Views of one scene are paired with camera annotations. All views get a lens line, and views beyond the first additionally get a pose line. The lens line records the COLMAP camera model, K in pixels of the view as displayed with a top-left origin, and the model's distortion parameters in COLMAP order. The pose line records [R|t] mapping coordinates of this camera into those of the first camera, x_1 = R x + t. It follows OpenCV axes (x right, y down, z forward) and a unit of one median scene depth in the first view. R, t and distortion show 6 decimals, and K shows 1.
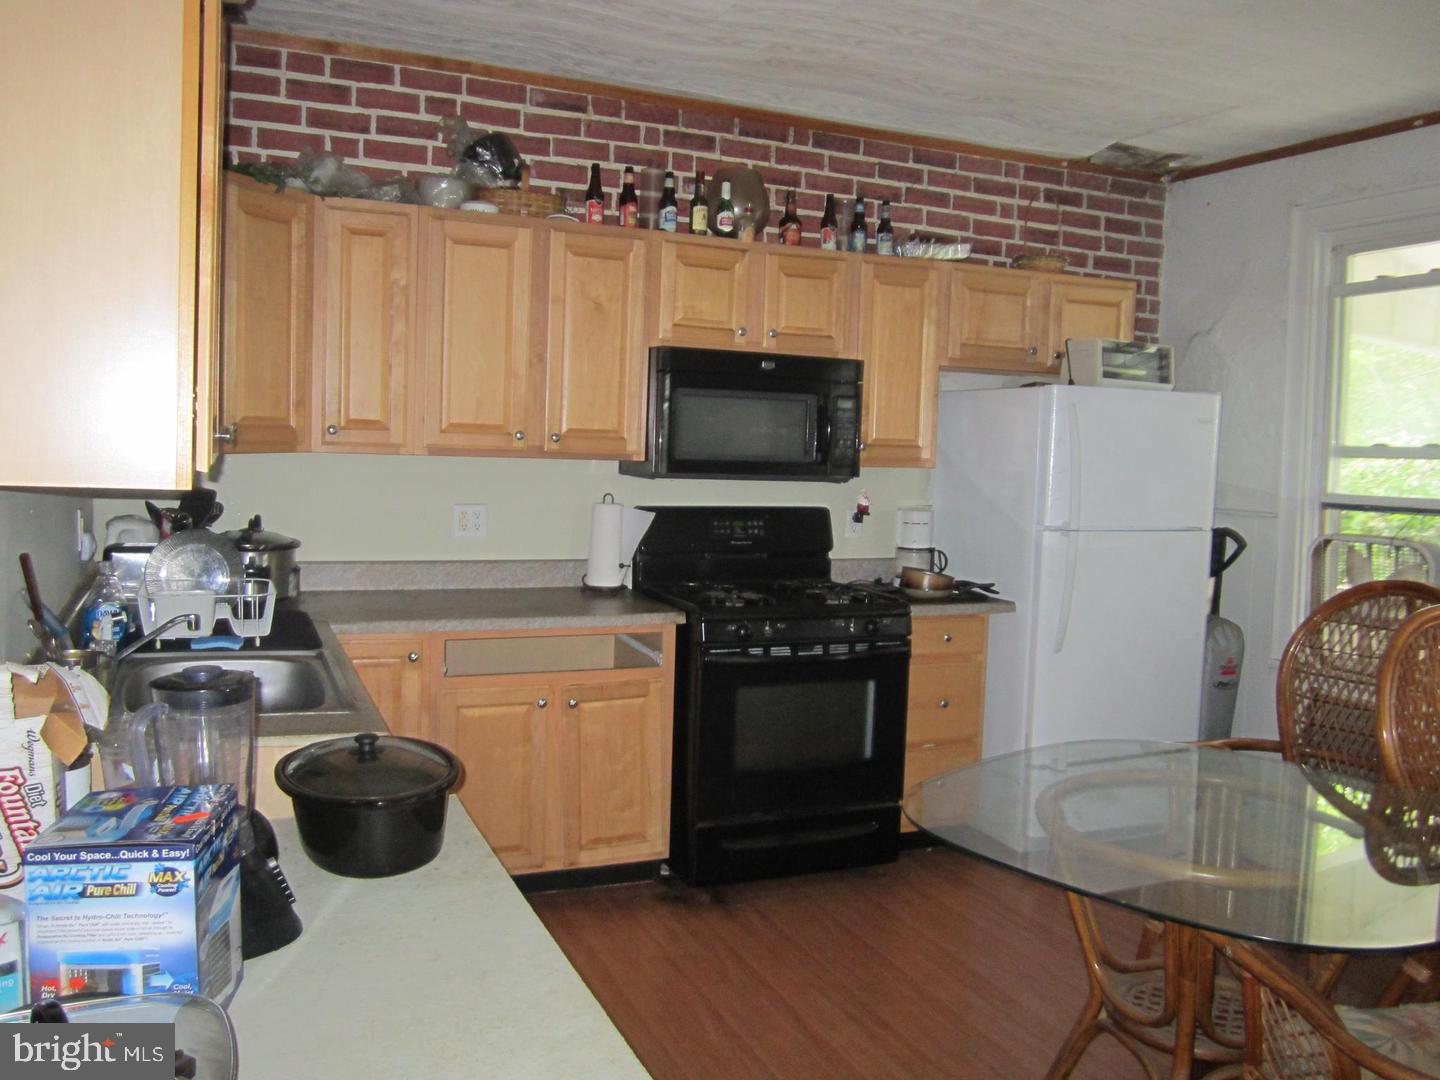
lens RADIAL K [[1222.6, 0, 767.6], [0, 1222.6, 529.3], [0, 0, 1]] dist [-0.006761, 0.020909]
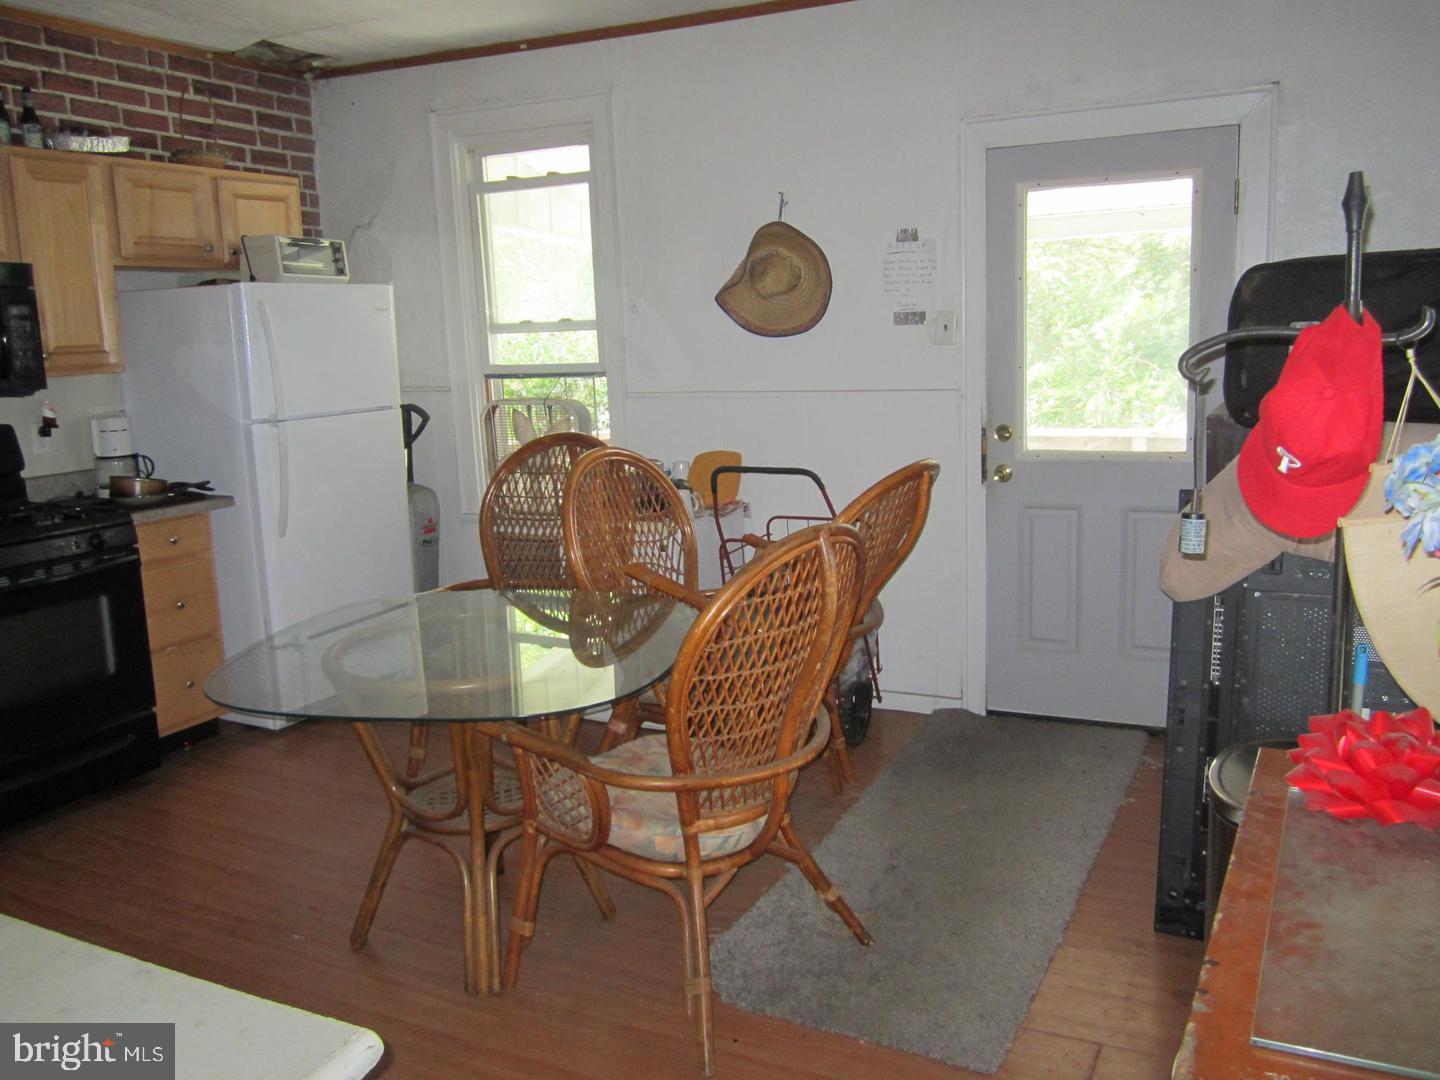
lens RADIAL K [[1222.6, 0, 767.6], [0, 1222.6, 529.3], [0, 0, 1]] dist [-0.006761, 0.020909]
pose [[0.766761, -0.161536, 0.621276, -0.097280], [0.098208, 0.985946, 0.135148, -0.007767], [-0.634376, -0.042613, 0.771849, -0.083563]]
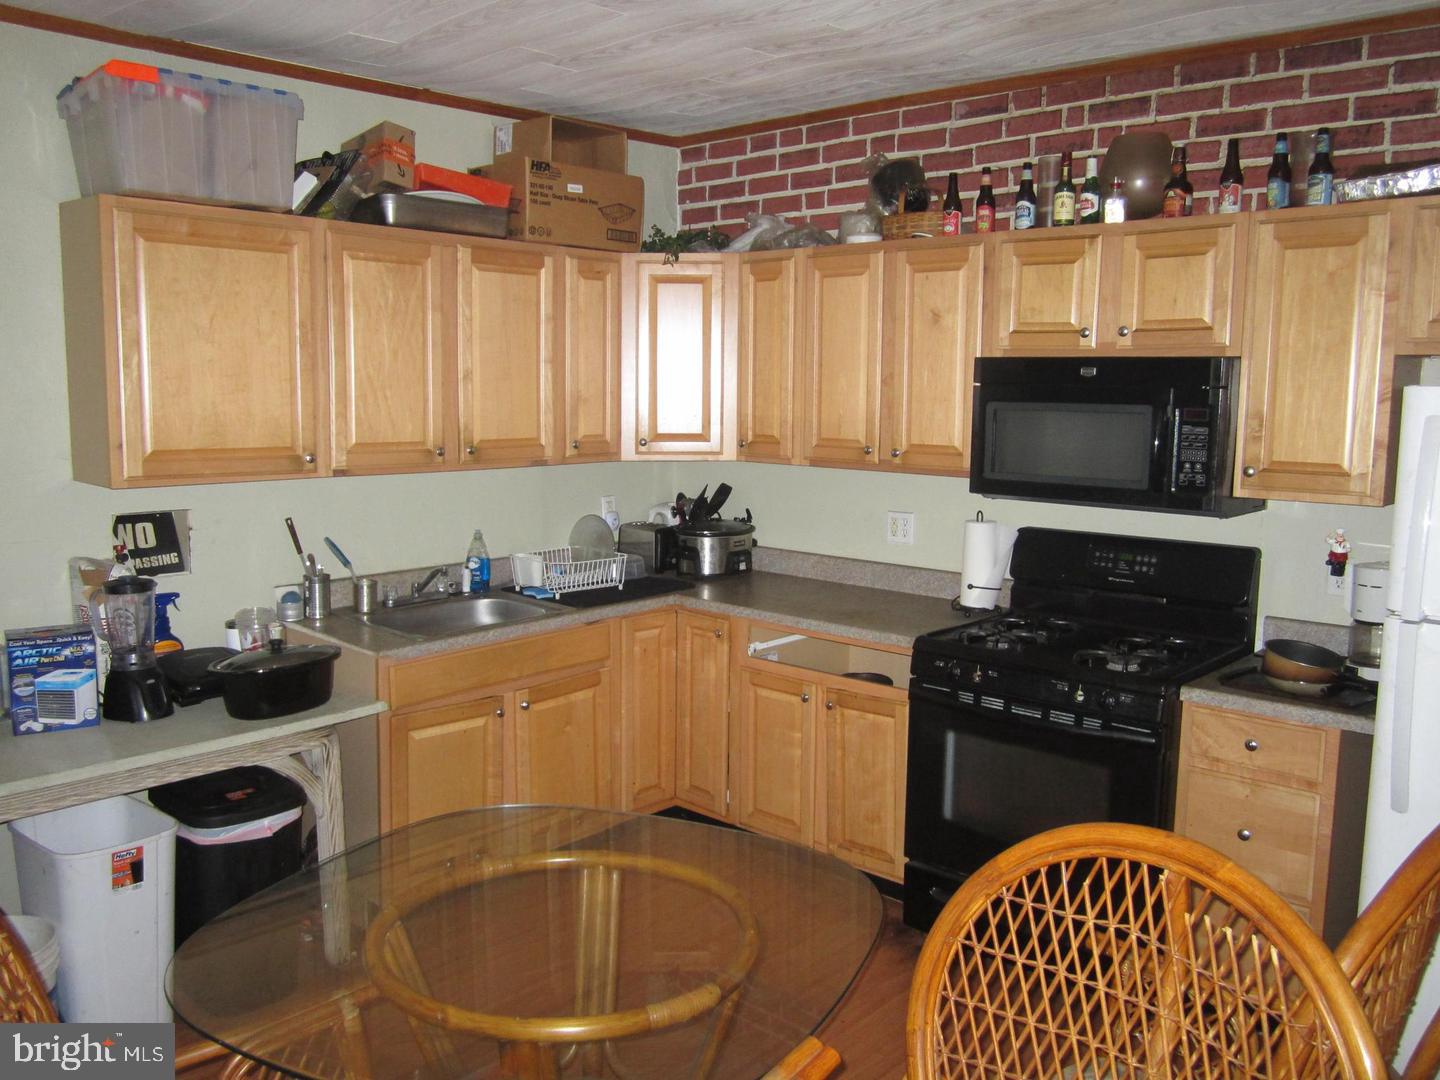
lens RADIAL K [[1222.6, 0, 767.6], [0, 1222.6, 529.3], [0, 0, 1]] dist [-0.006761, 0.020909]
pose [[0.410206, 0.079963, -0.908481, 0.596243], [-0.069523, 0.995992, 0.056274, -0.050539], [0.909339, 0.040076, 0.414121, 0.400429]]
